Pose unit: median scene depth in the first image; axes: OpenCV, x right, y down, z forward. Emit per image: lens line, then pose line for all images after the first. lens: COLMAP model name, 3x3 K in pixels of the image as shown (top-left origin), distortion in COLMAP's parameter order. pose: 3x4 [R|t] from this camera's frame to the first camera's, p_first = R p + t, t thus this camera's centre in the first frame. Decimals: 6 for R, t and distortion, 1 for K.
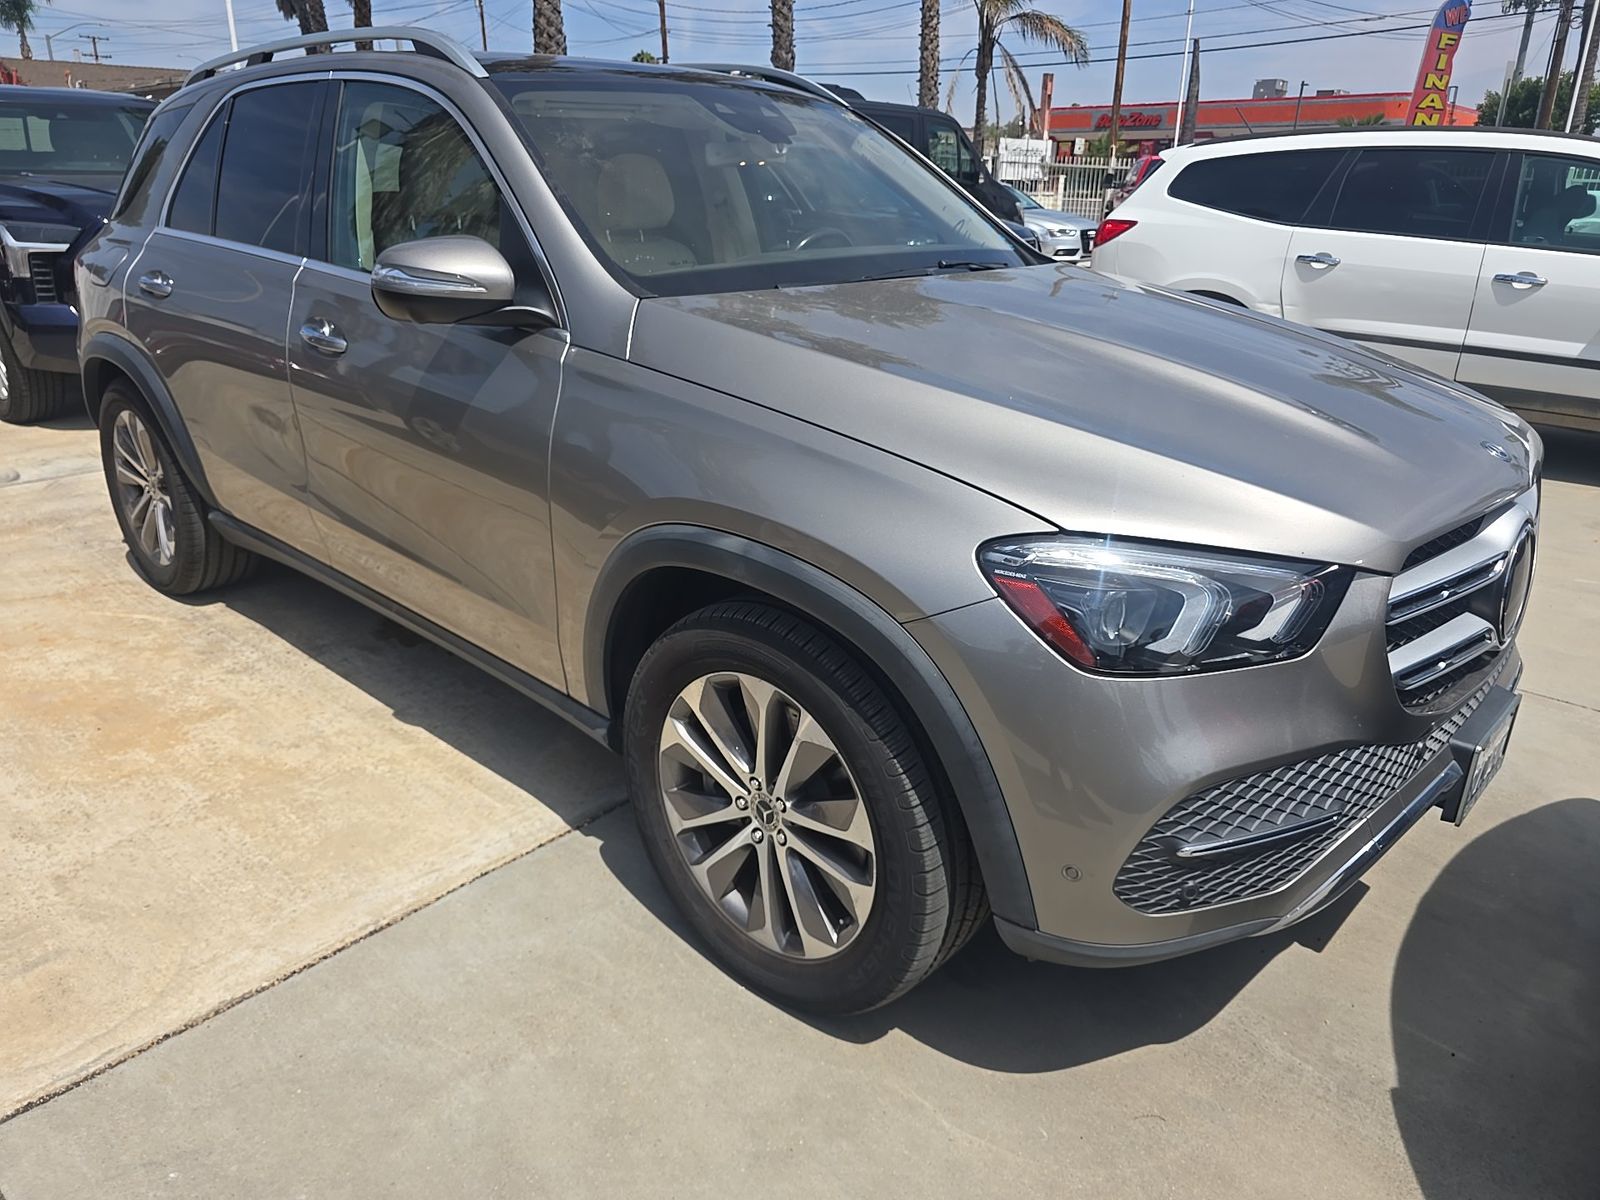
lens RADIAL K [[1062.0, 0, 799.3], [0, 1062.0, 620.3], [0, 0, 1]] dist [0.025422, -0.005052]
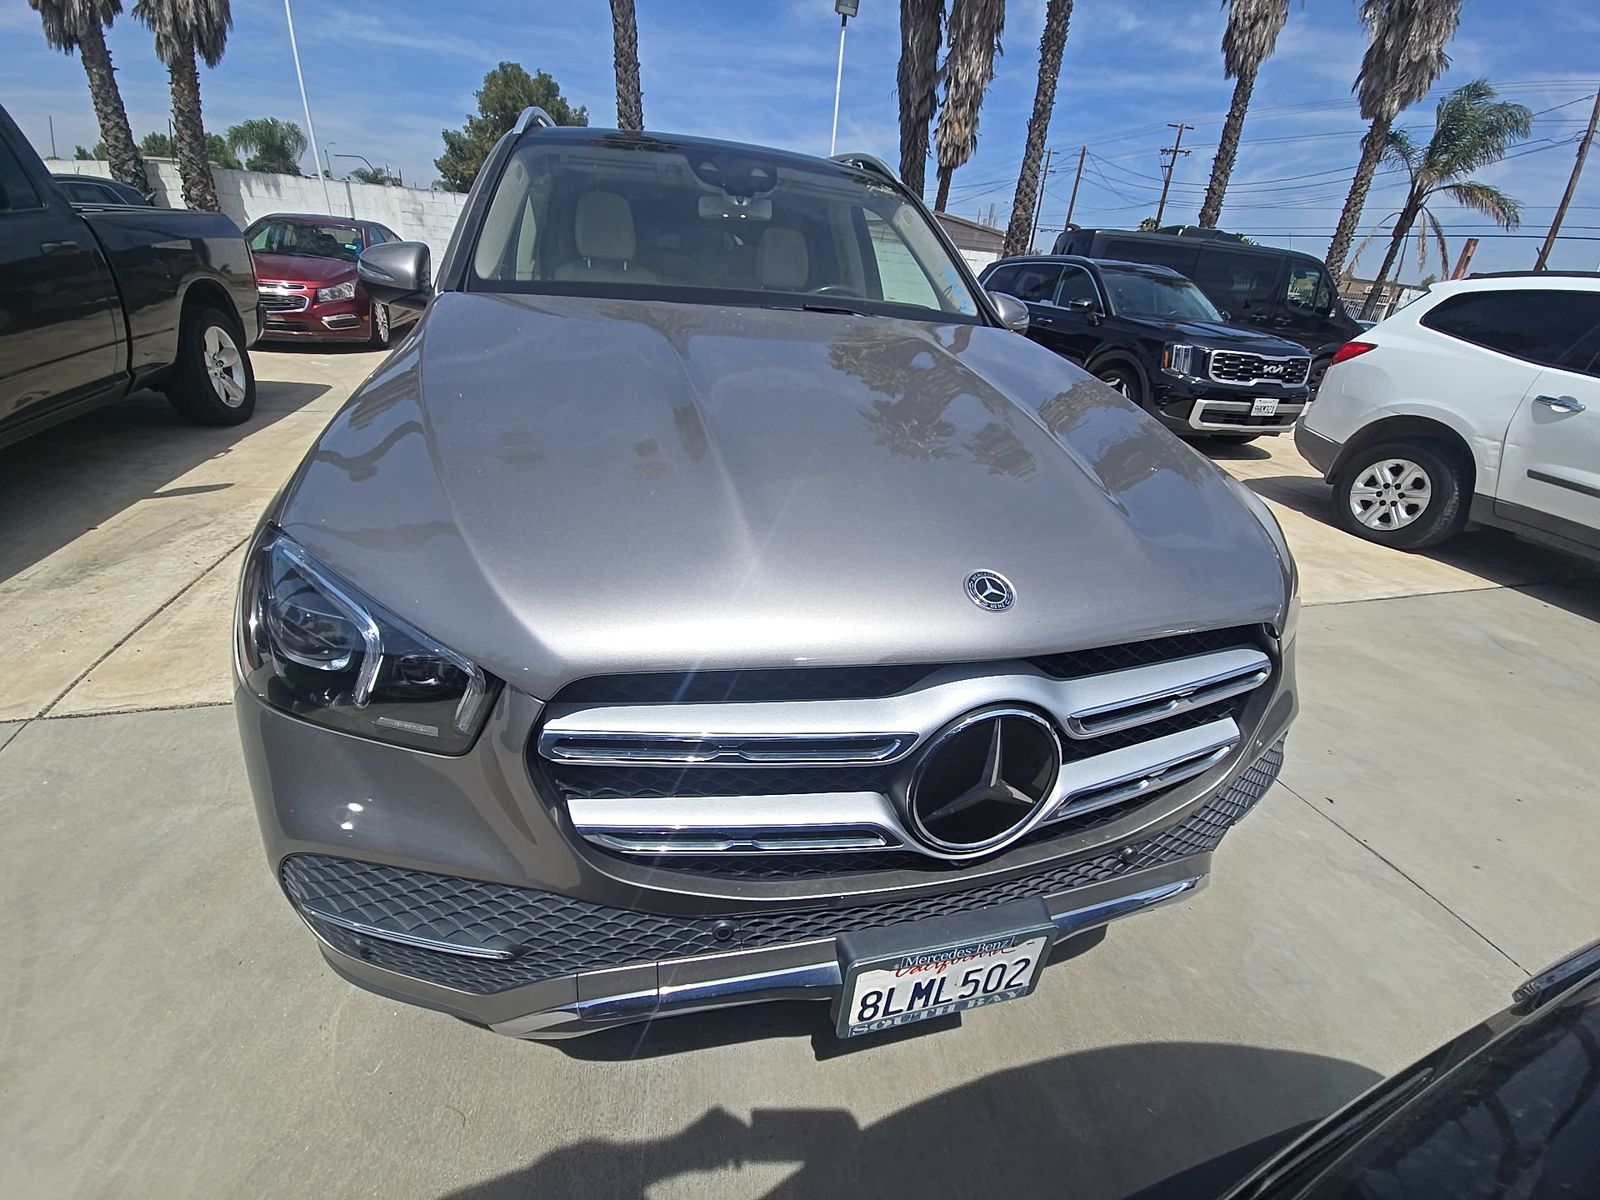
lens RADIAL K [[660.5, 0, 809.3], [0, 660.5, 610.4], [0, 0, 1]] dist [0.000428, -0.000084]
pose [[0.852697, 0.283930, -0.438511, 0.432707], [-0.261581, 0.958654, 0.112063, -0.090643], [0.452198, 0.019150, 0.891712, 0.329743]]
